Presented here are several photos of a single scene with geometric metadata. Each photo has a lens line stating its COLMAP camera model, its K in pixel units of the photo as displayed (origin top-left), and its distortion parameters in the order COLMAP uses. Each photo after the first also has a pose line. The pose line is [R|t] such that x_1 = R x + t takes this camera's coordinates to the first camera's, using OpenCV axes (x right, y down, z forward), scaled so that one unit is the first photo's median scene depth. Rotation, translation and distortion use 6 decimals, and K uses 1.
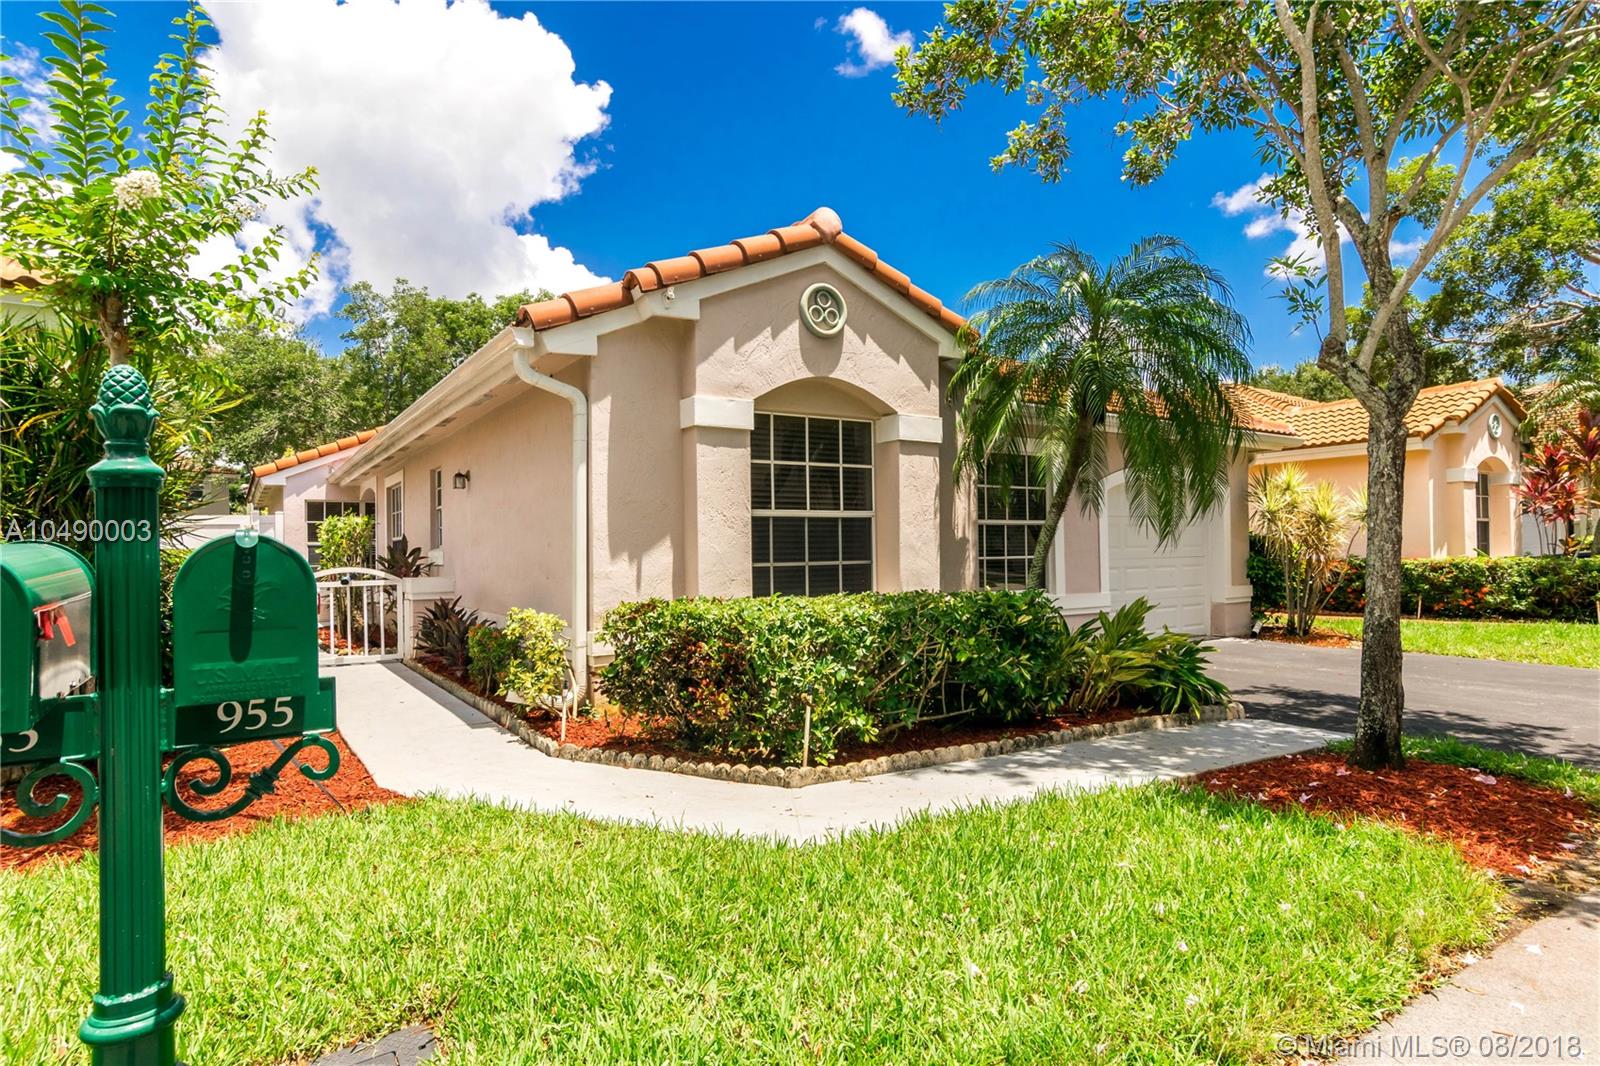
lens RADIAL K [[882.8, 0, 802.7], [0, 882.8, 541.9], [0, 0, 1]] dist [-0.001667, 0.000956]
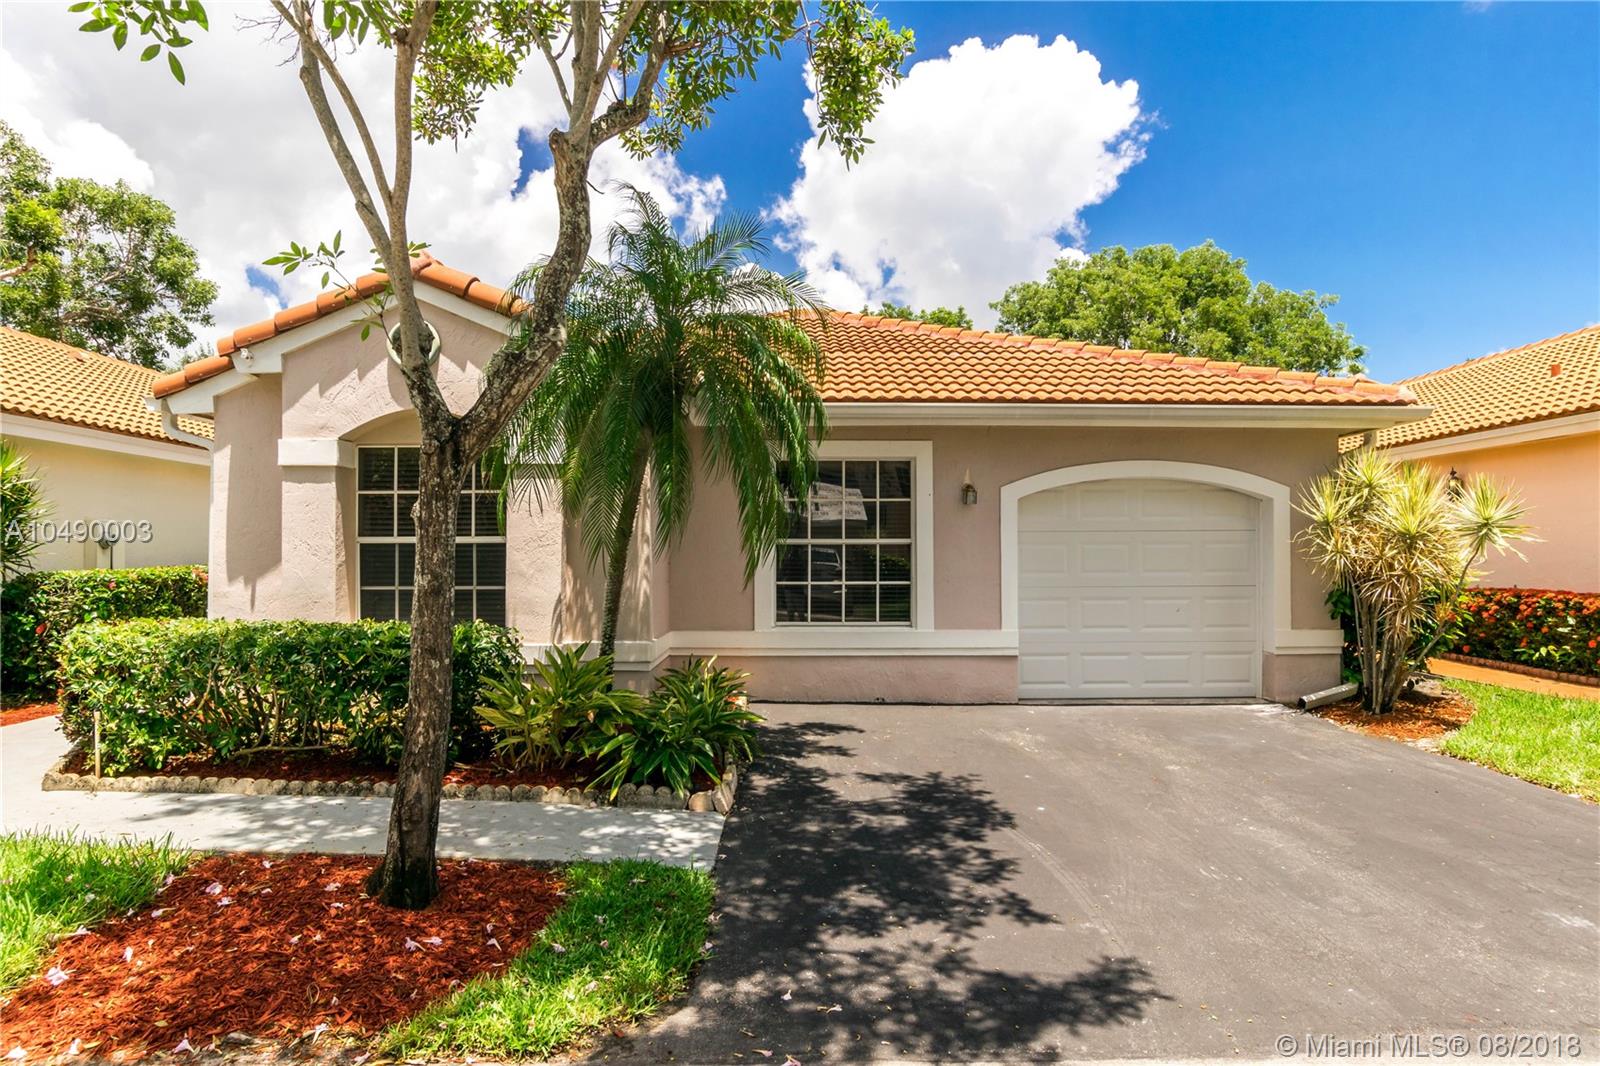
lens RADIAL K [[882.8, 0, 802.7], [0, 882.8, 541.9], [0, 0, 1]] dist [-0.001667, 0.000956]
pose [[0.825549, 0.002897, -0.564323, 1.053340], [-0.007821, 0.999950, -0.006307, -0.031383], [0.564277, 0.009620, 0.825530, 0.436243]]
